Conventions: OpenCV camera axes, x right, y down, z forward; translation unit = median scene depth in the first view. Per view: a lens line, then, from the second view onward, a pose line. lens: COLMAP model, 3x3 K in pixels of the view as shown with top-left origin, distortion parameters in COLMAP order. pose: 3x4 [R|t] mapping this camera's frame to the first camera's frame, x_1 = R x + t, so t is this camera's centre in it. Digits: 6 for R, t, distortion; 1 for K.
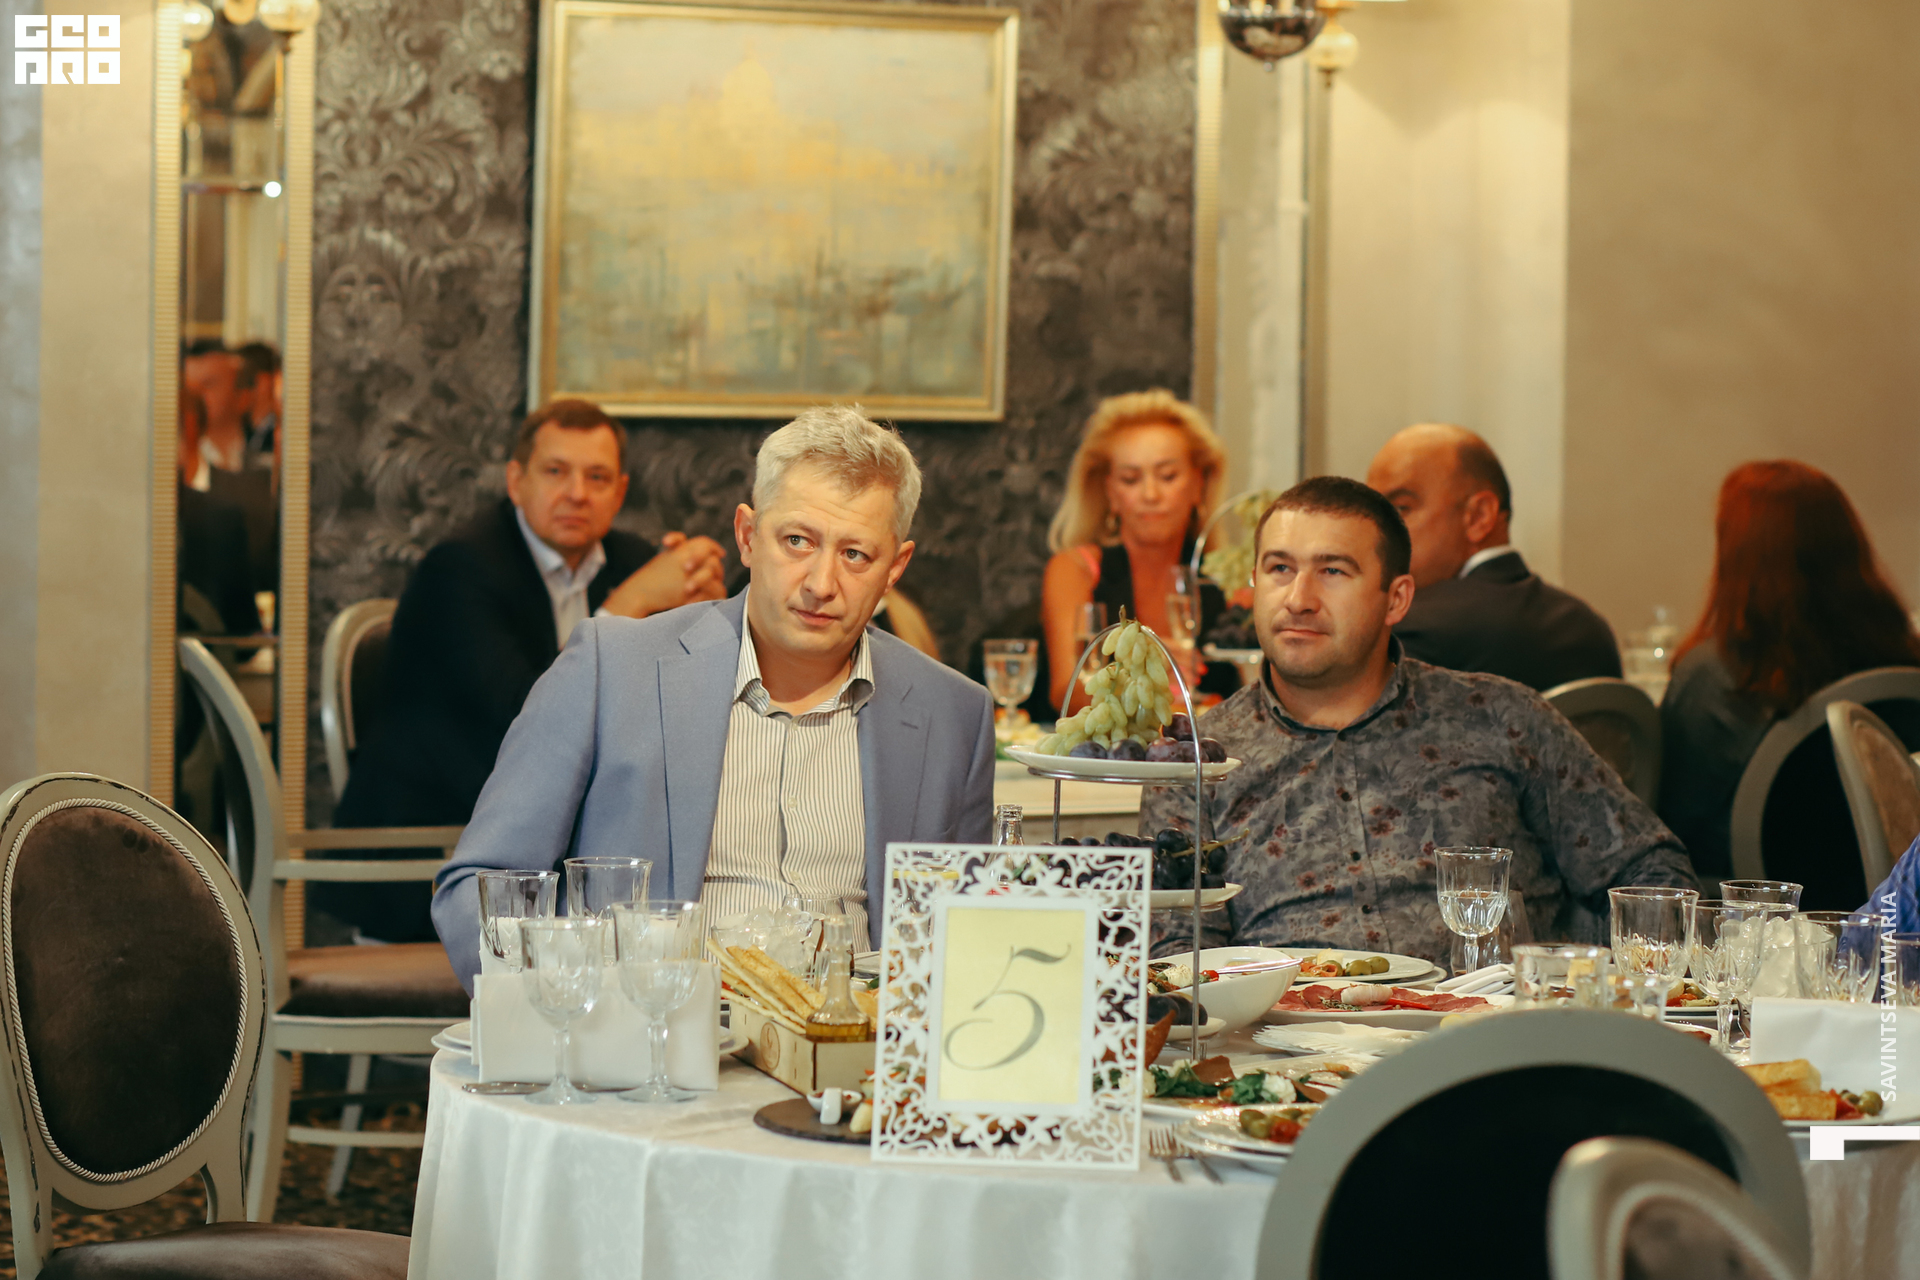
lens RADIAL K [[6712.1, 0, 966.3], [0, 6712.1, 633.9], [0, 0, 1]] dist [-0.094998, 0.000000]
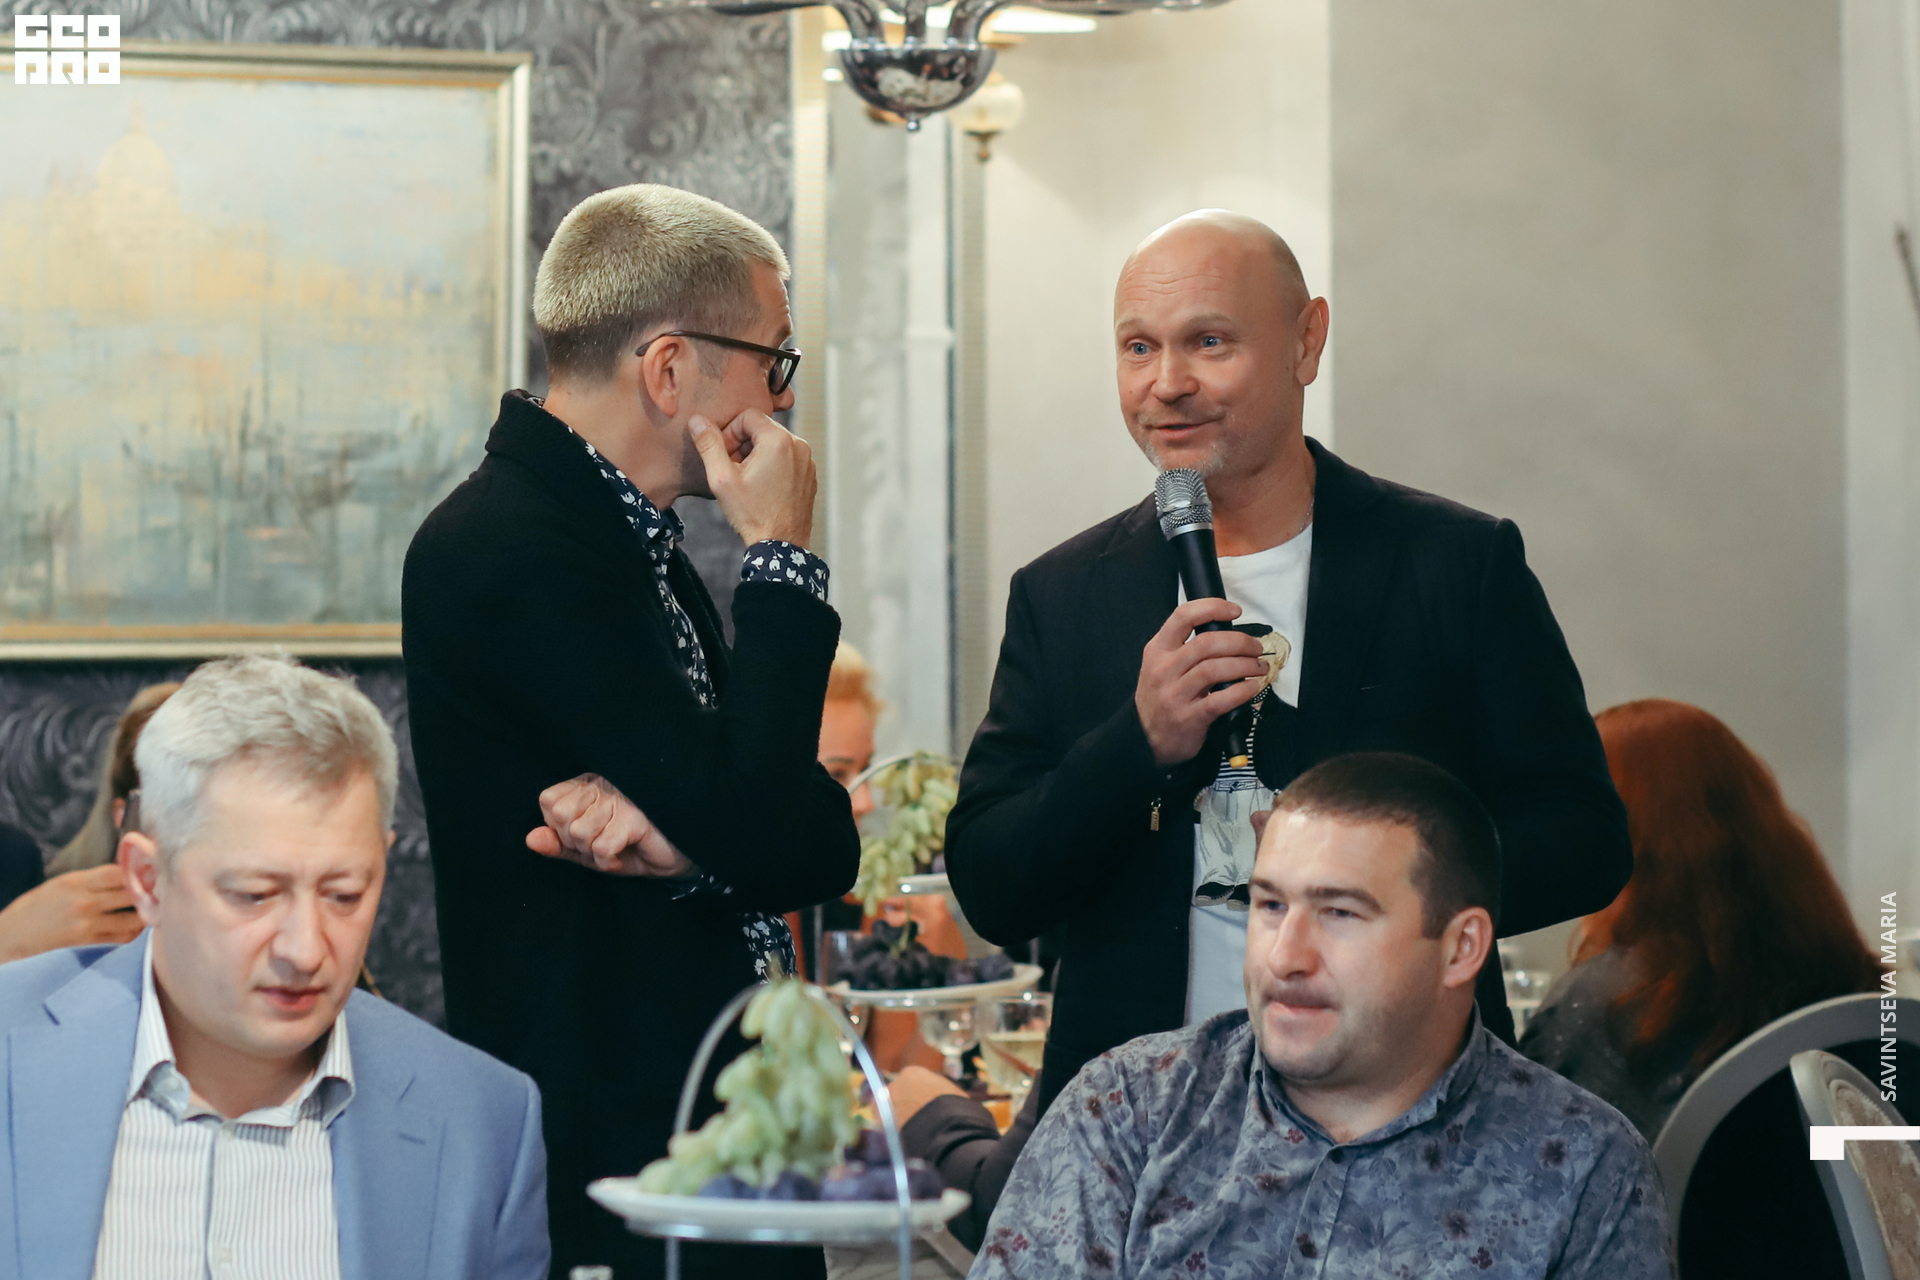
lens RADIAL K [[6712.1, 0, 967.6], [0, 6712.1, 460.5], [0, 0, 1]] dist [-0.094998, 0.000000]
pose [[0.995397, -0.018316, 0.094066, -0.015142], [0.023984, 0.997941, -0.059480, -0.011688], [-0.092783, 0.061462, 0.993788, 0.373547]]
